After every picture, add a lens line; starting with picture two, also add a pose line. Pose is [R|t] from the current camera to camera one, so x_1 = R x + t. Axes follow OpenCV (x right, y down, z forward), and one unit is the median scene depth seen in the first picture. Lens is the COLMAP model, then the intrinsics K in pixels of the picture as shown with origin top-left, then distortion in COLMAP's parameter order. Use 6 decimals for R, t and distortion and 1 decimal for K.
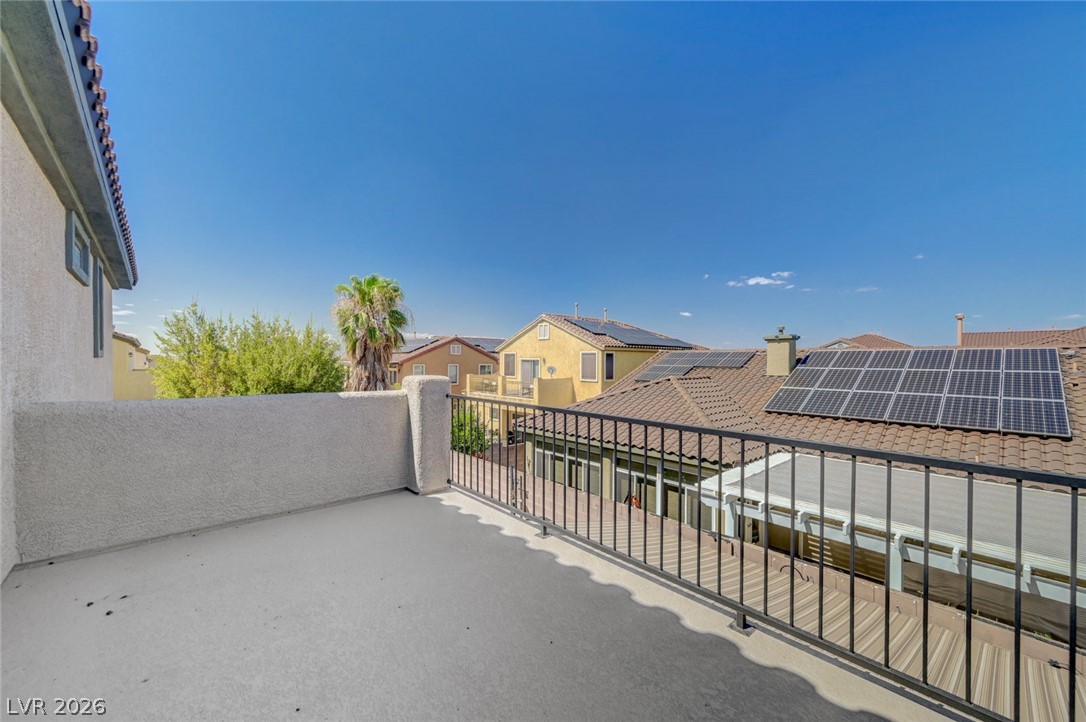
lens RADIAL K [[436.8, 0, 541.9], [0, 436.8, 356.5], [0, 0, 1]] dist [-0.002510, -0.000156]
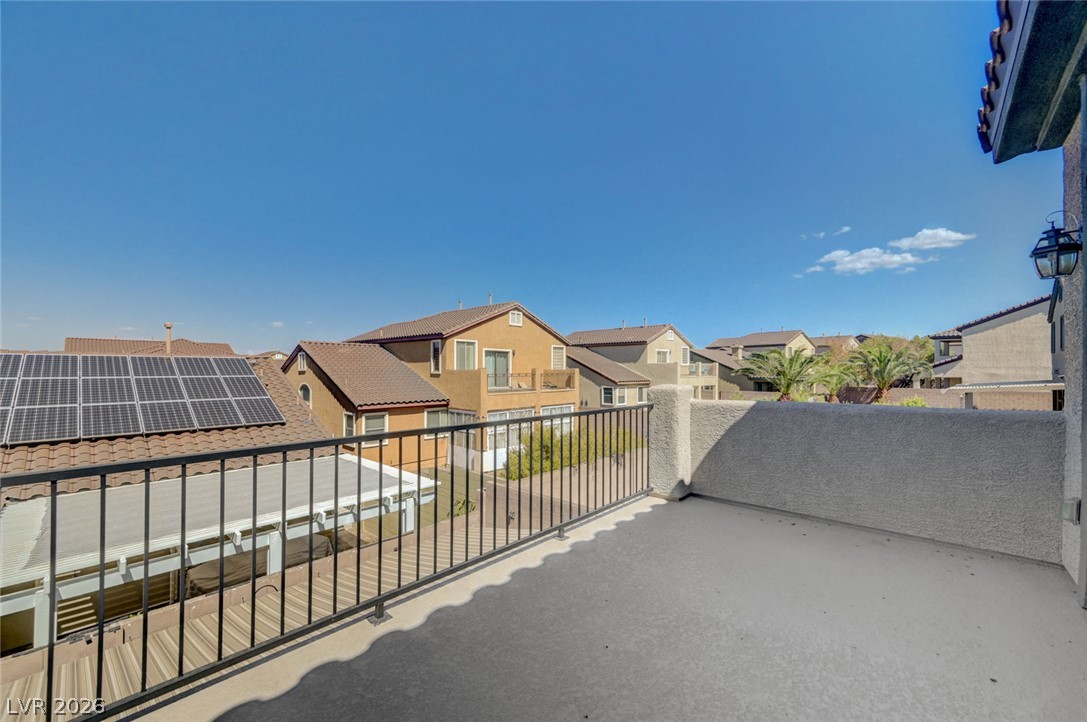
lens RADIAL K [[437.2, 0, 554.6], [0, 437.2, 365.7], [0, 0, 1]] dist [-0.002510, -0.000156]
pose [[-0.147669, 0.001974, 0.989035, -0.140472], [-0.009647, 0.999948, -0.003437, -0.000714], [-0.988990, -0.010049, -0.147643, 0.153387]]
